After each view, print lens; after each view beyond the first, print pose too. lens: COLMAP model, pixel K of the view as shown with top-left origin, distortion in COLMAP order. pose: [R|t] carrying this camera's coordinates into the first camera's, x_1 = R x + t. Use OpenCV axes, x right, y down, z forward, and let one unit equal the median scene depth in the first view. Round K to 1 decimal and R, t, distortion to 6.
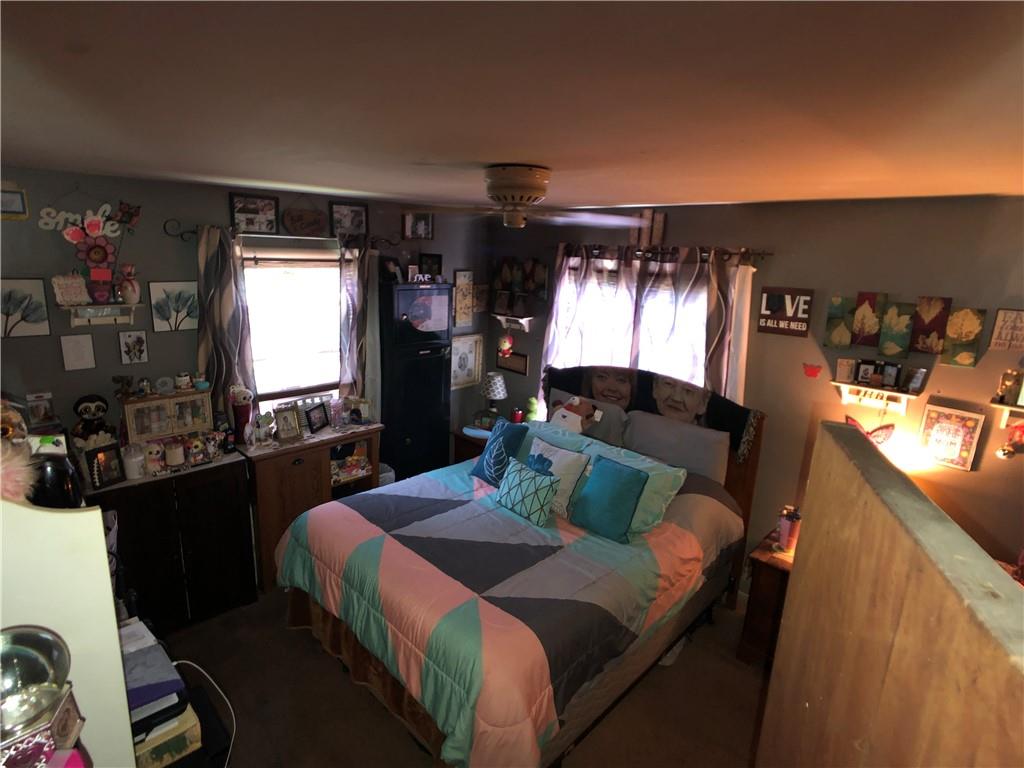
lens RADIAL K [[553.5, 0, 511.4], [0, 553.5, 362.4], [0, 0, 1]] dist [-0.017831, 0.000042]
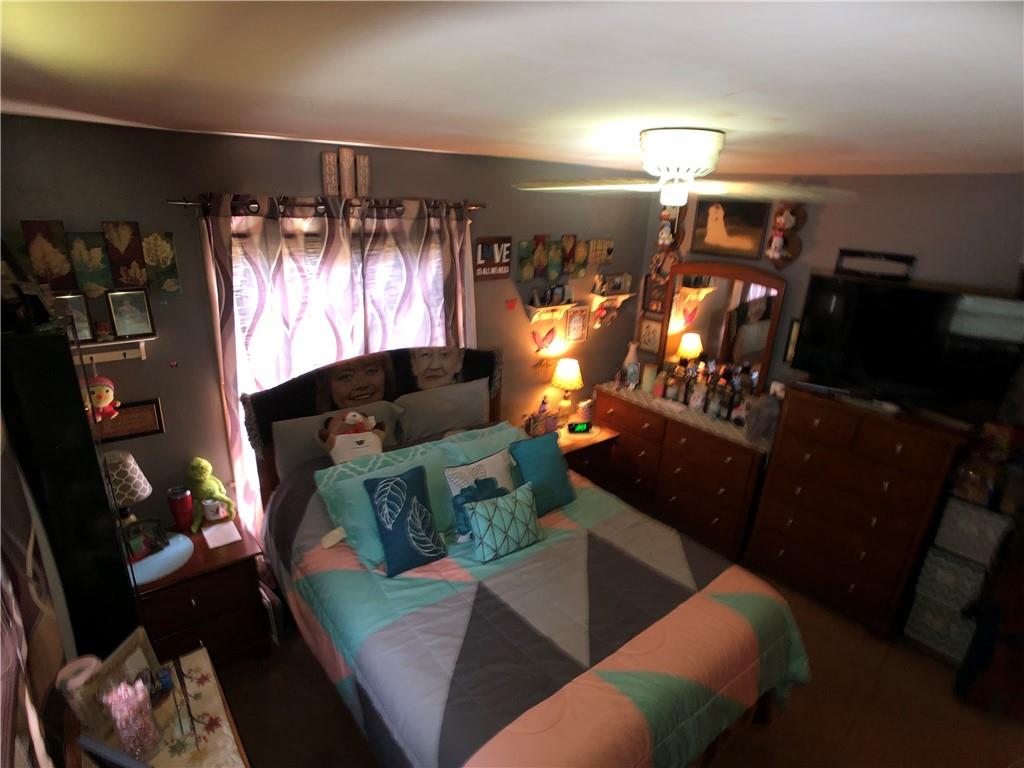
lens RADIAL K [[531.6, 0, 512.0], [0, 531.6, 384.0], [0, 0, 1]] dist [-0.017962, 0.000142]
pose [[0.127948, -0.347134, 0.929047, -0.564184], [0.171264, 0.930407, 0.324055, -0.186949], [-0.976882, 0.117650, 0.178495, 0.744473]]
